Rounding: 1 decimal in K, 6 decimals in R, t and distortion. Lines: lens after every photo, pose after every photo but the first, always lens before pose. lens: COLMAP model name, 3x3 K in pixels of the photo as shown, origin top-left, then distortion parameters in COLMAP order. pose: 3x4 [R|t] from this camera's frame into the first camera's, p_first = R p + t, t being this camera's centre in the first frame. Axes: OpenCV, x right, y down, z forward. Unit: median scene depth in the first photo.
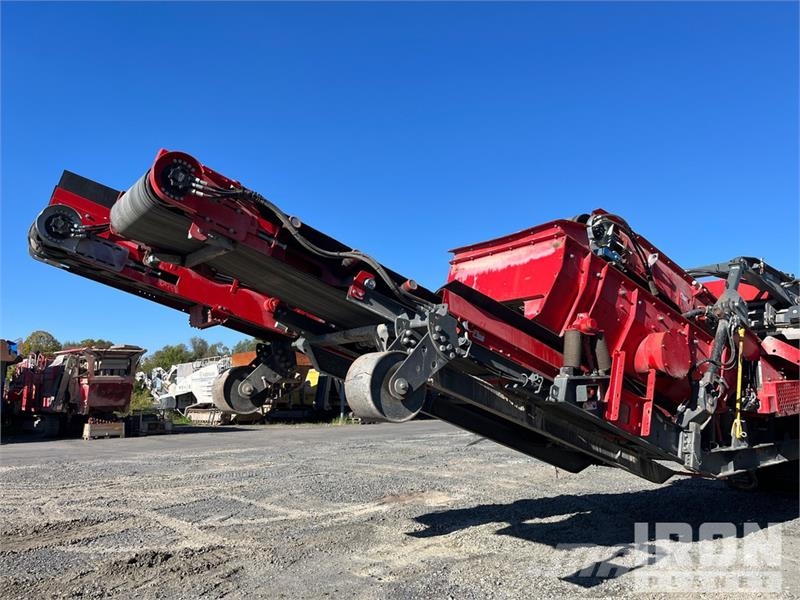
lens RADIAL K [[603.1, 0, 393.5], [0, 603.1, 290.1], [0, 0, 1]] dist [0.066114, -0.080640]
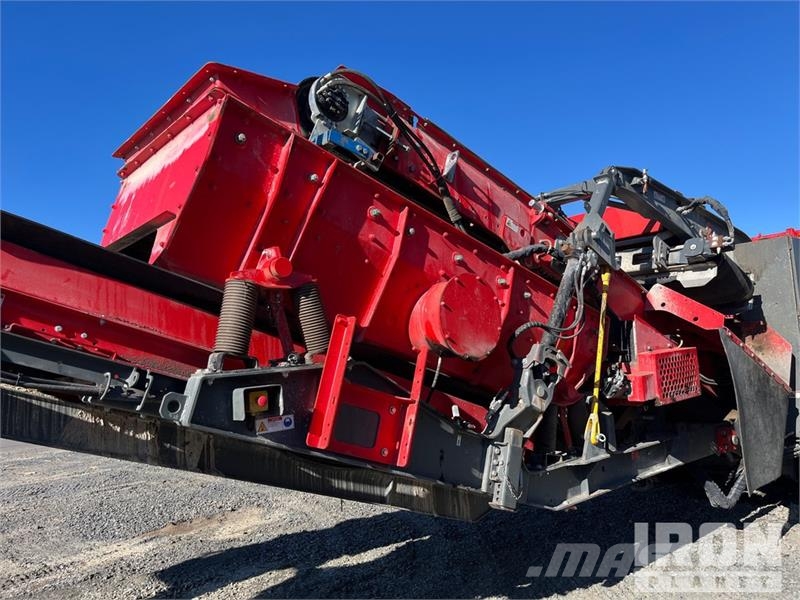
lens RADIAL K [[604.7, 0, 400.4], [0, 604.7, 293.7], [0, 0, 1]] dist [0.024172, 0.000175]
pose [[0.997036, -0.036772, 0.067580, 0.339099], [0.032688, 0.997628, 0.060583, 0.043213], [-0.069648, -0.058194, 0.995873, 0.409548]]
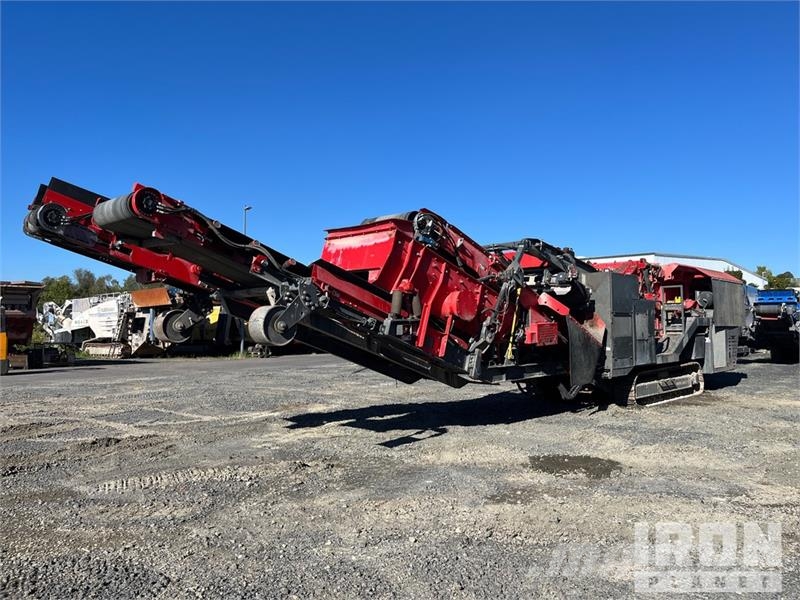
lens RADIAL K [[603.1, 0, 393.5], [0, 603.1, 290.1], [0, 0, 1]] dist [0.066114, -0.080640]
pose [[0.986907, 0.017872, 0.160299, 0.029762], [-0.034263, 0.994390, 0.100075, -0.077161], [-0.157611, -0.104257, 0.981982, -0.453116]]
